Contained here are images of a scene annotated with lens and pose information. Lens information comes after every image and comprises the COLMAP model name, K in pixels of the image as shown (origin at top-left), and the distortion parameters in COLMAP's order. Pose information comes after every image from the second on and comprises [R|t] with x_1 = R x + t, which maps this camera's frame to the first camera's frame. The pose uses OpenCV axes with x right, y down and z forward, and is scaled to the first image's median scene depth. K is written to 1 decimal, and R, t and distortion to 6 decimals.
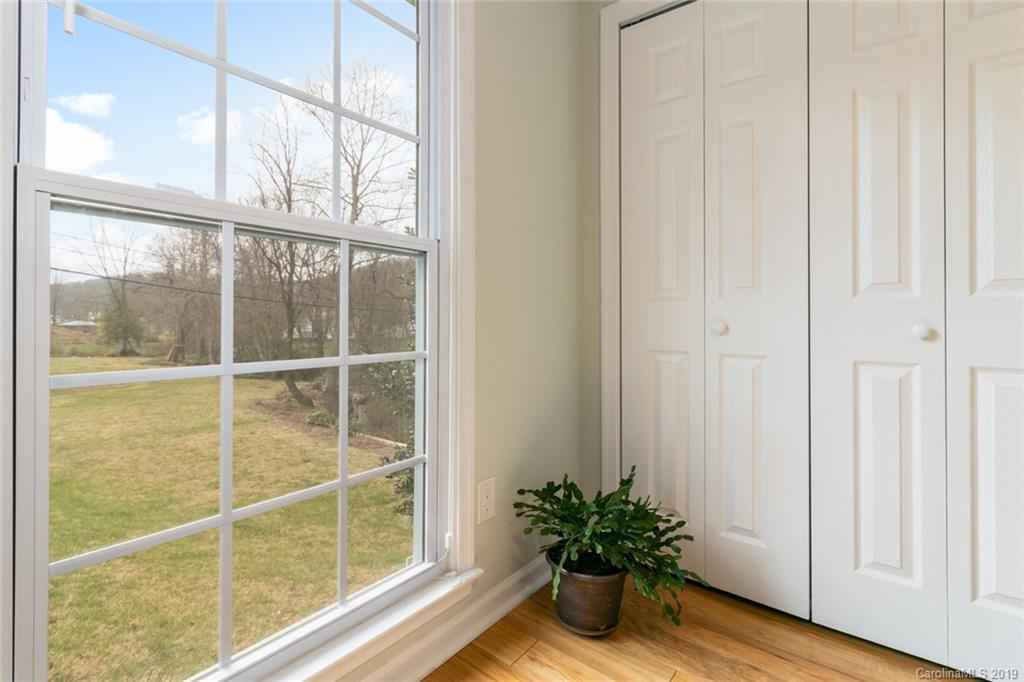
lens RADIAL K [[482.6, 0, 511.2], [0, 482.6, 322.6], [0, 0, 1]] dist [-0.000464, 0.000016]
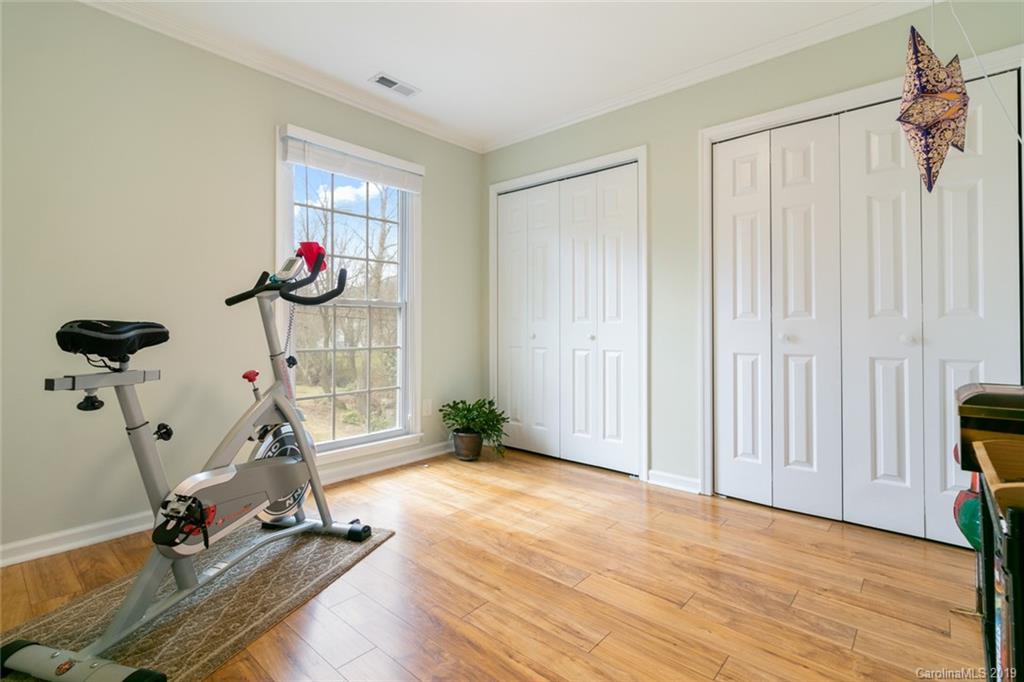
lens RADIAL K [[482.6, 0, 511.2], [0, 482.6, 322.6], [0, 0, 1]] dist [-0.000464, 0.000016]
pose [[0.998381, -0.004832, -0.056683, 0.483912], [0.003703, 0.999793, -0.020017, -0.005472], [0.056768, 0.019774, 0.998192, -1.328426]]
